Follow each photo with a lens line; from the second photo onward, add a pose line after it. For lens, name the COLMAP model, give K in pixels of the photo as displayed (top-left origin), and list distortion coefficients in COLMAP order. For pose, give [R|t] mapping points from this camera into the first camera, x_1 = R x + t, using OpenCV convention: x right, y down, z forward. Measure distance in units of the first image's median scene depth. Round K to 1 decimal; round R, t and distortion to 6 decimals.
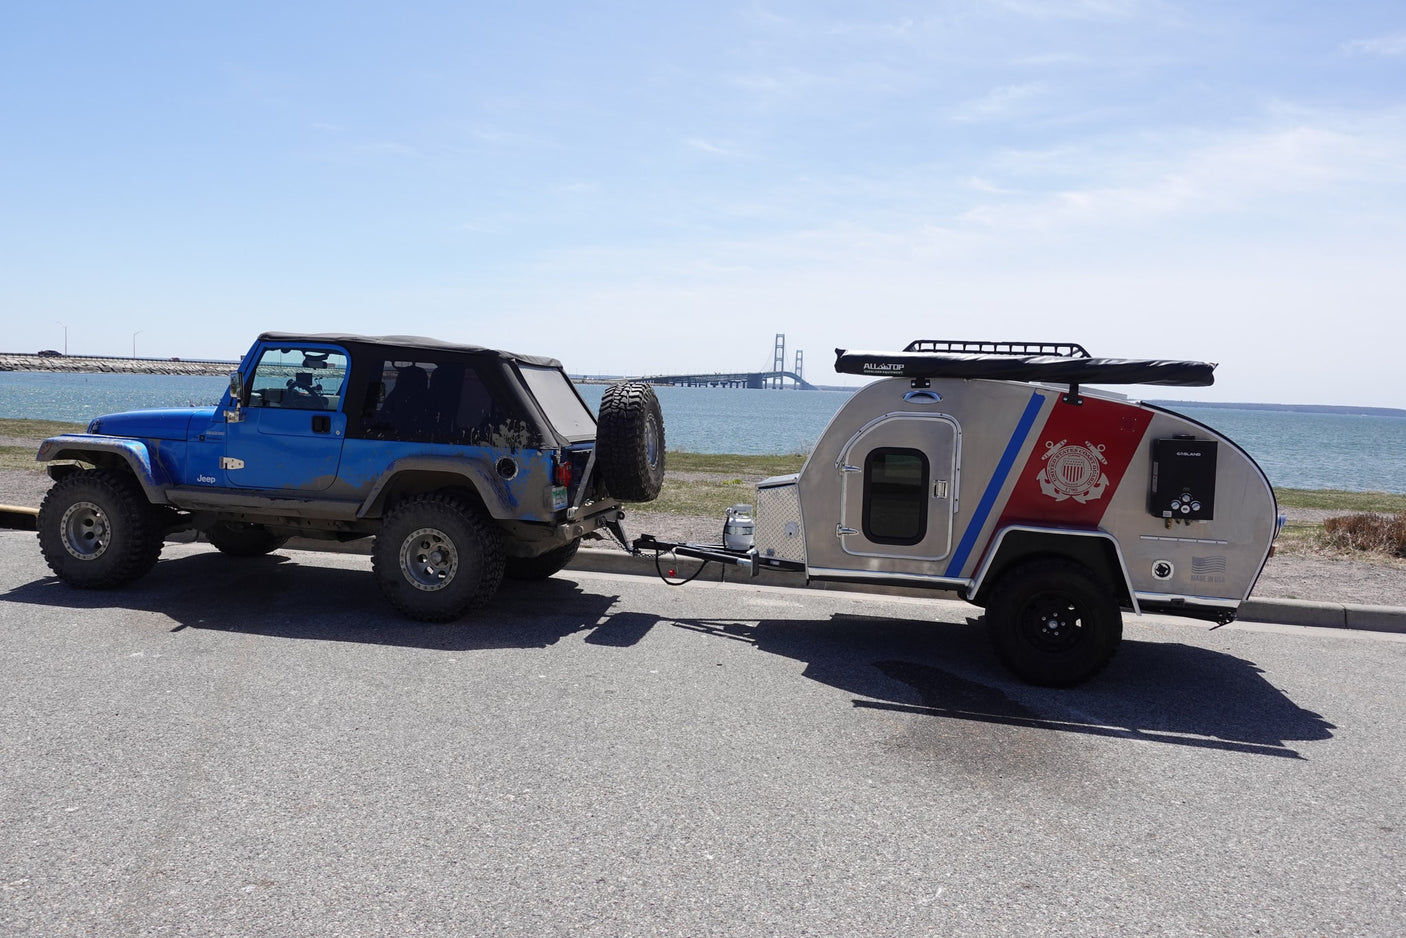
lens RADIAL K [[968.5, 0, 698.7], [0, 968.5, 463.1], [0, 0, 1]] dist [0.002299, -0.002801]
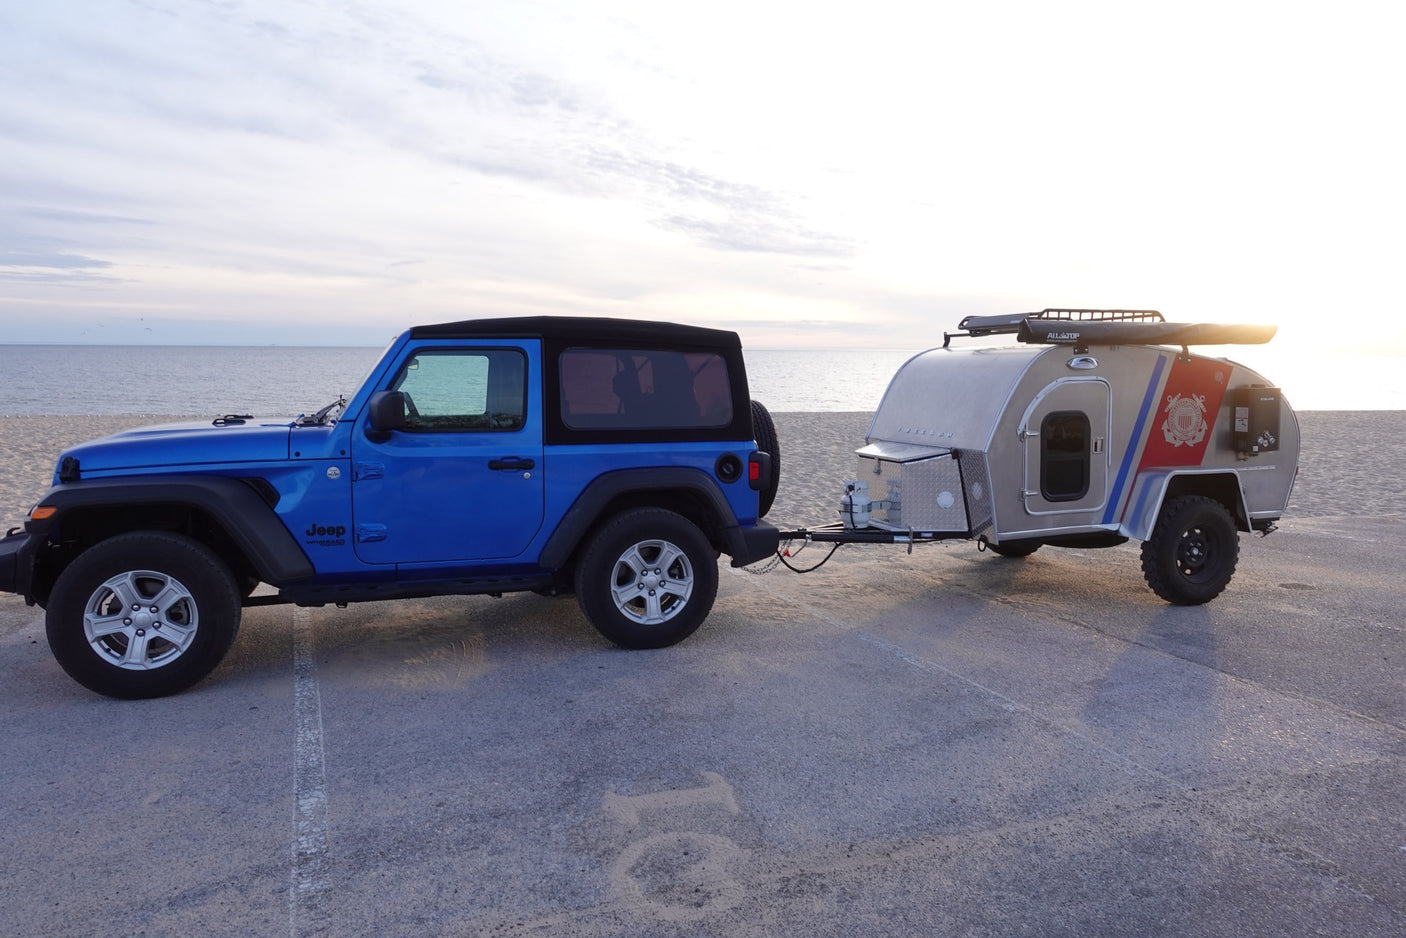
lens RADIAL K [[968.5, 0, 705.4], [0, 968.5, 466.0], [0, 0, 1]] dist [0.002299, -0.002801]
pose [[0.834629, -0.103846, 0.540935, -0.737751], [0.078338, 0.994463, 0.070041, -0.063913], [-0.545214, -0.016083, 0.838143, 0.333452]]
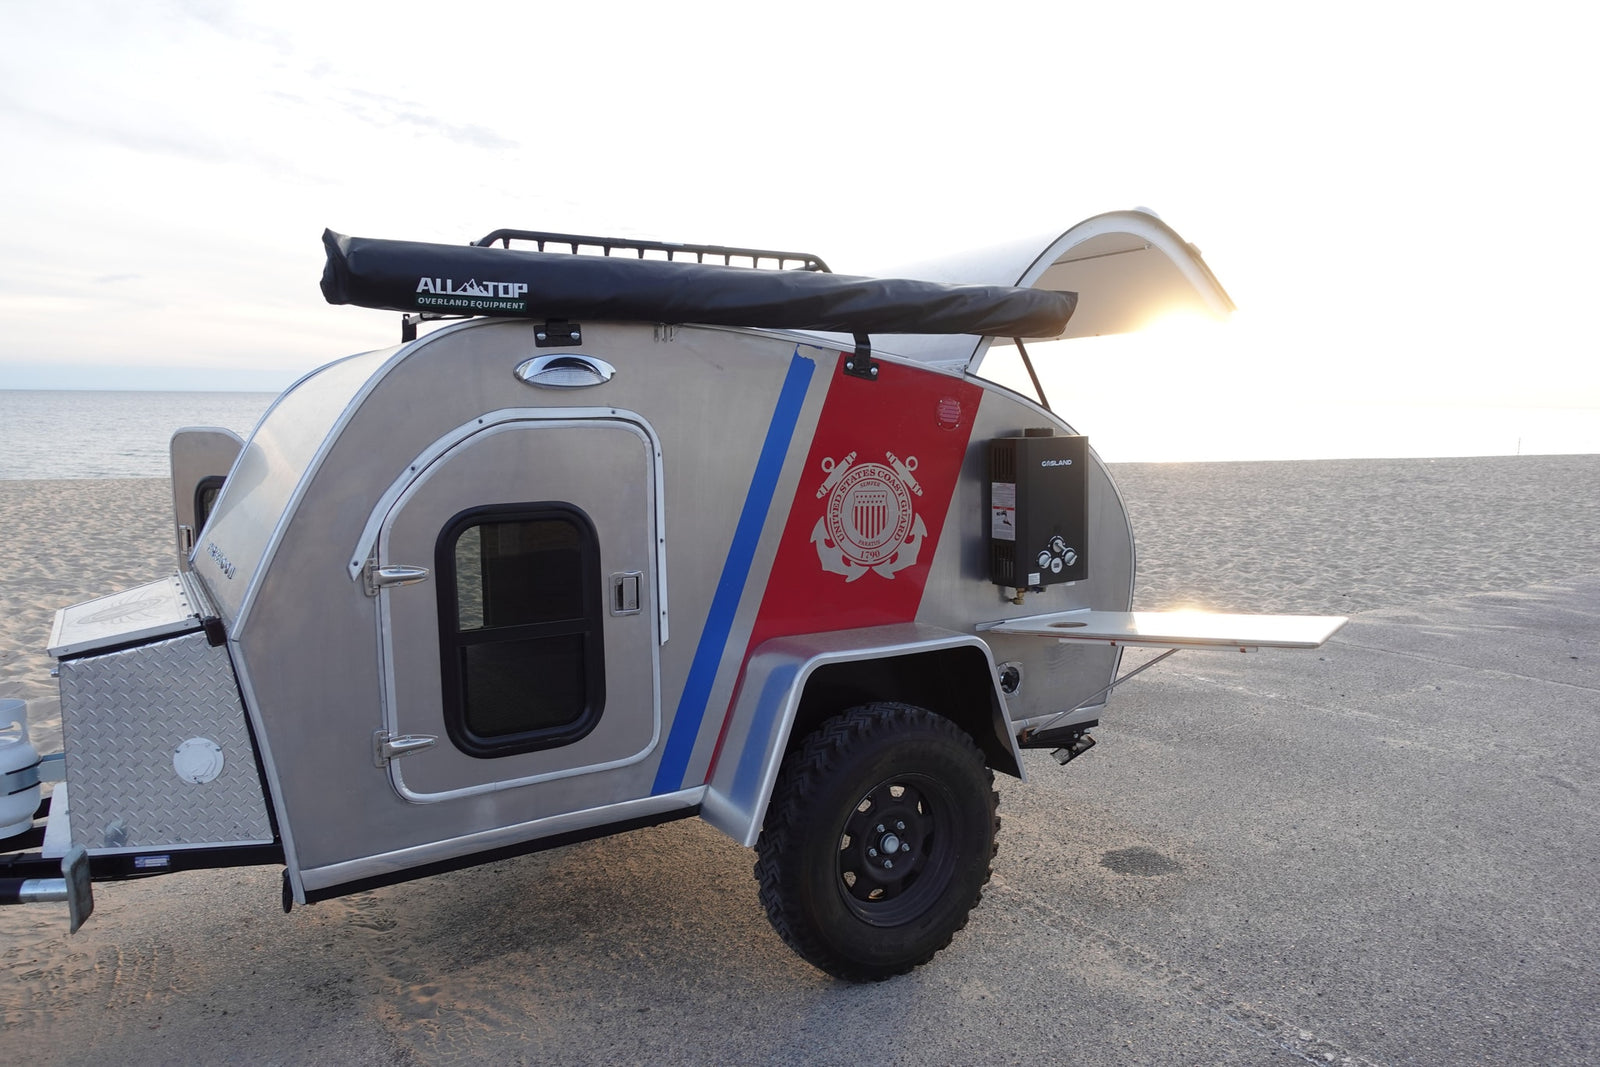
lens RADIAL K [[1102.1, 0, 799.1], [0, 1102.1, 528.7], [0, 0, 1]] dist [0.002299, -0.002801]
pose [[0.704819, -0.120734, 0.699037, -0.023281], [0.083720, 0.992681, 0.087037, -0.036205], [-0.704429, -0.002822, 0.709768, 0.635575]]
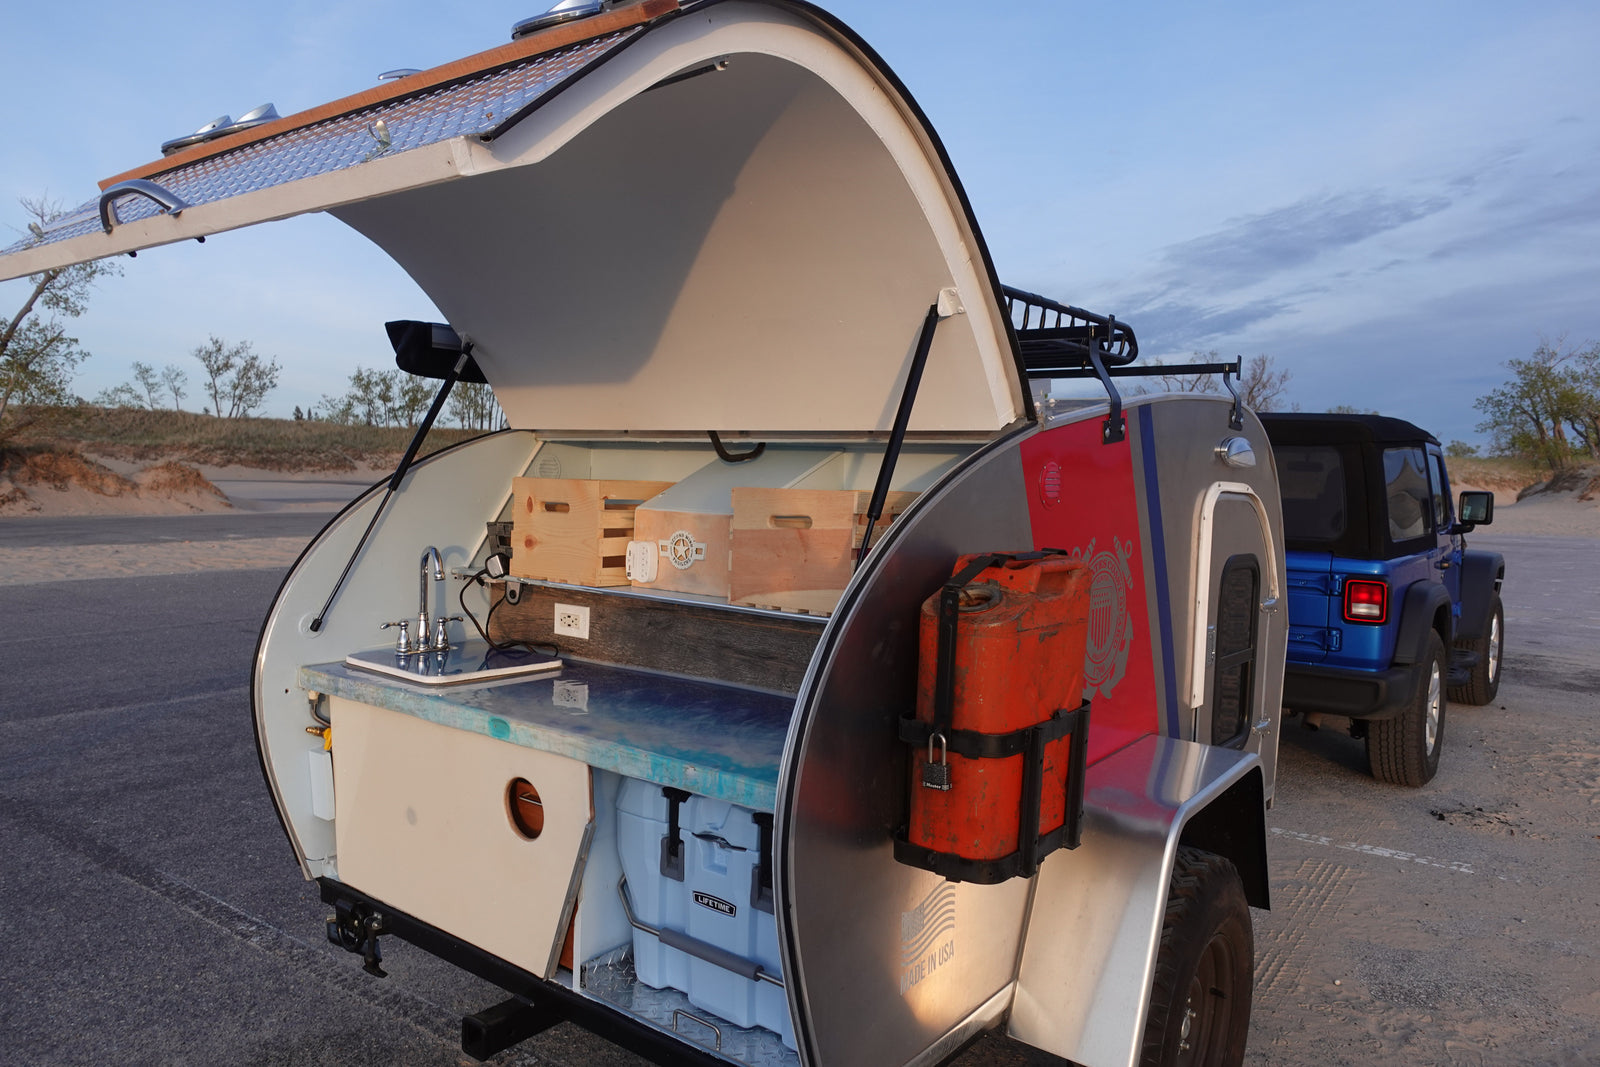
lens RADIAL K [[1102.1, 0, 804.6], [0, 1102.1, 538.9], [0, 0, 1]] dist [0.002299, -0.002801]
pose [[-0.404091, 0.001049, -0.914718, 0.878929], [-0.097913, 0.994204, 0.044395, -0.041894], [0.909463, 0.107502, -0.401647, 1.324836]]
